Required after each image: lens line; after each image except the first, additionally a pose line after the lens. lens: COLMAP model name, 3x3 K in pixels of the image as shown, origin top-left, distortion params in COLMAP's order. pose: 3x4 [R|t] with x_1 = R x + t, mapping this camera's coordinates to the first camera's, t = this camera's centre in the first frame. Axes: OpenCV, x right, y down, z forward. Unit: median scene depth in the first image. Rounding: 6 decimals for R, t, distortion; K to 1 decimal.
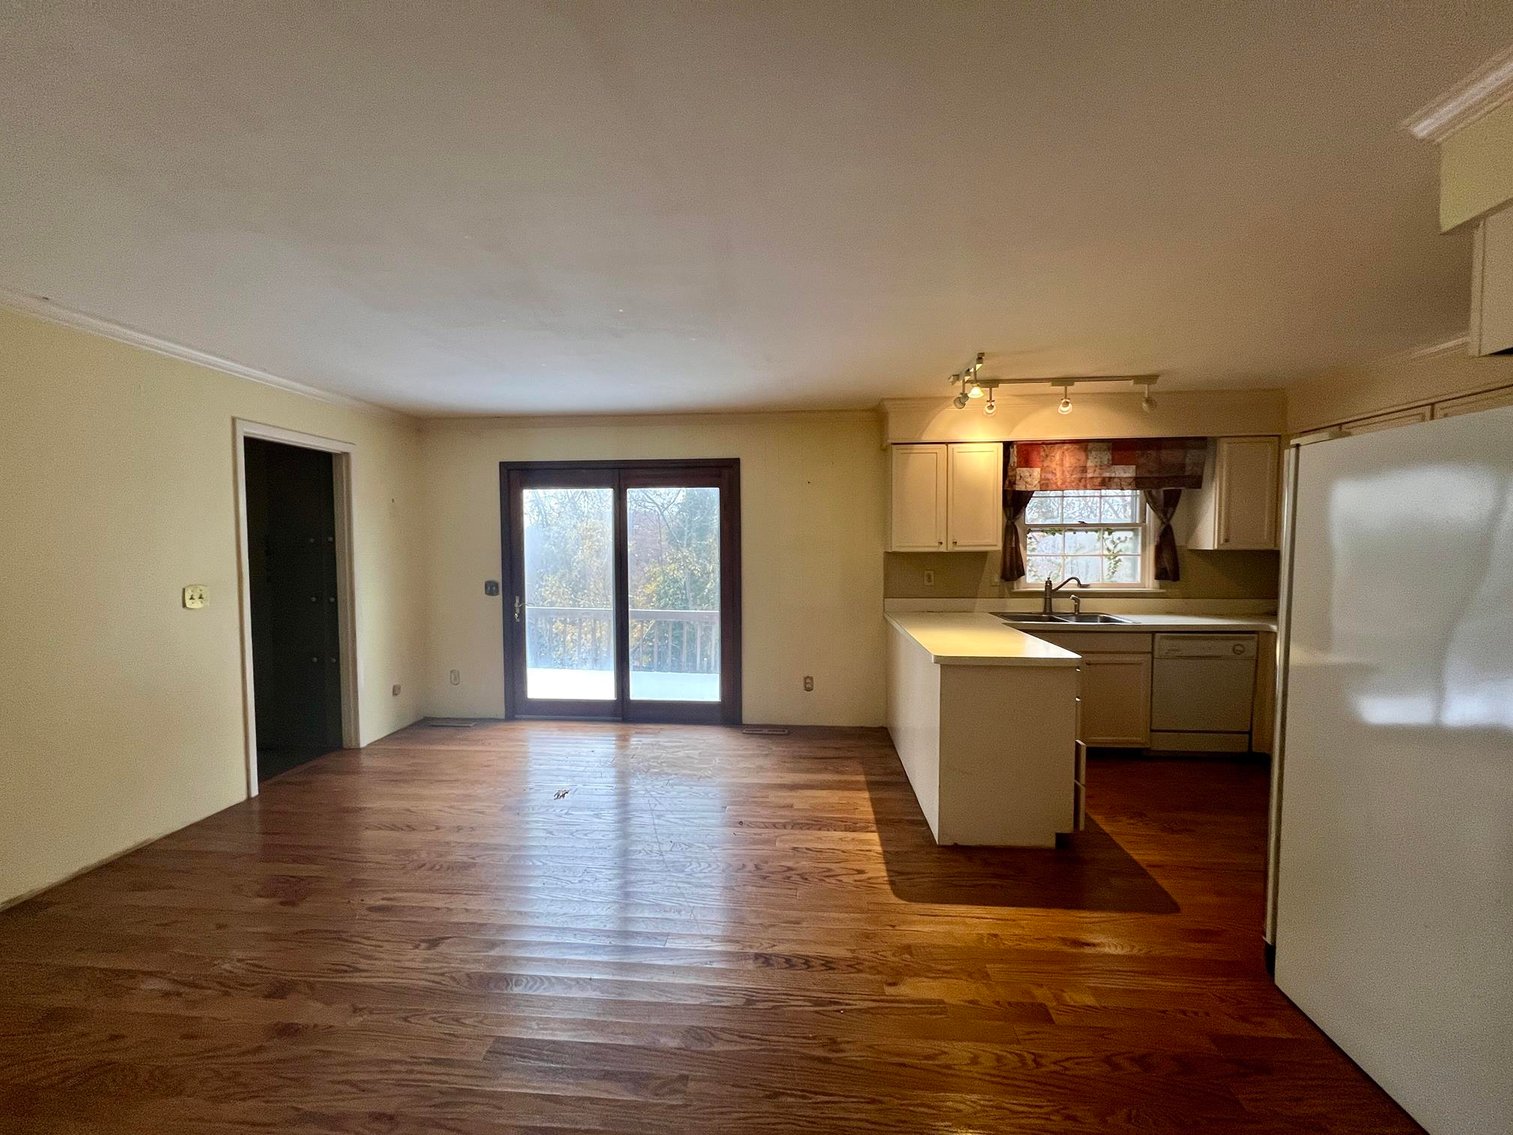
lens RADIAL K [[606.8, 0, 762.5], [0, 606.8, 569.3], [0, 0, 1]] dist [-0.000606, 0.000469]
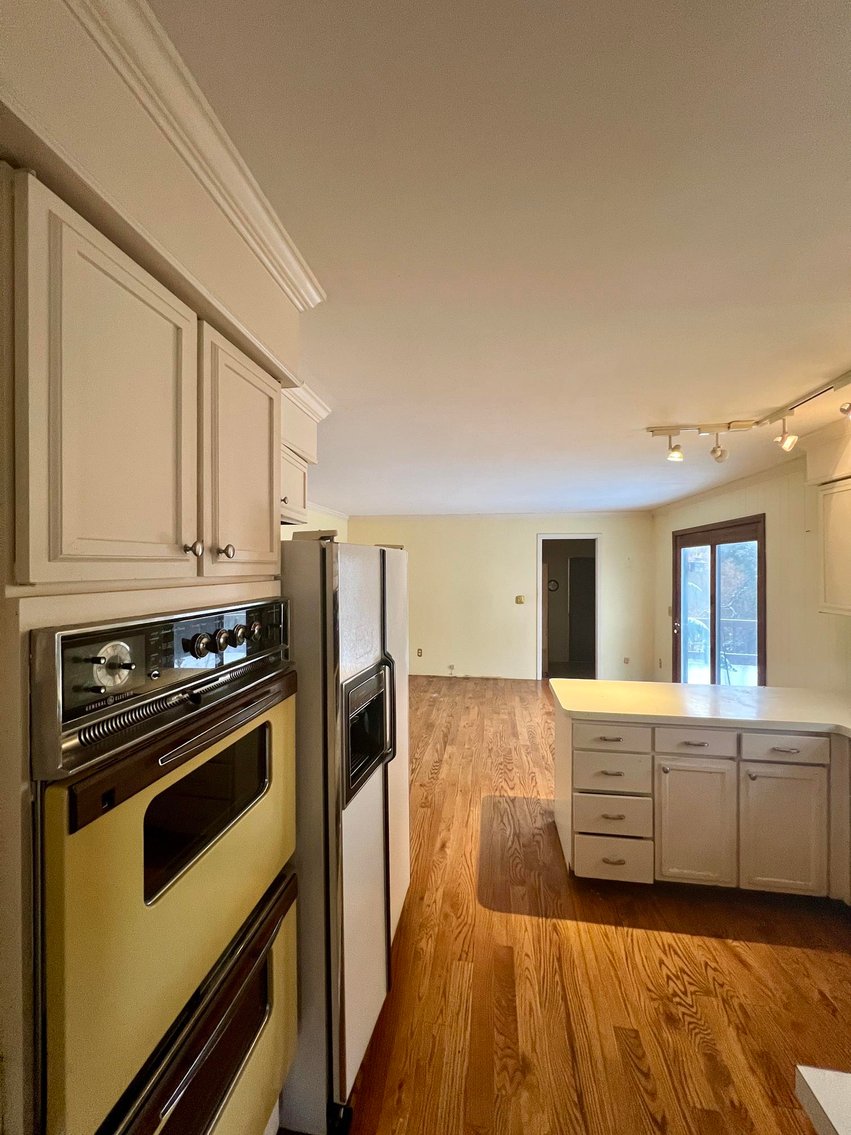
lens RADIAL K [[452.6, 0, 423.6], [0, 452.6, 569.2], [0, 0, 1]] dist [0.001500, -0.000202]
pose [[-0.066954, 0.006956, -0.997732, 0.902876], [-0.043837, 0.998990, 0.009906, -0.073310], [0.996793, 0.044401, -0.066582, 0.508759]]
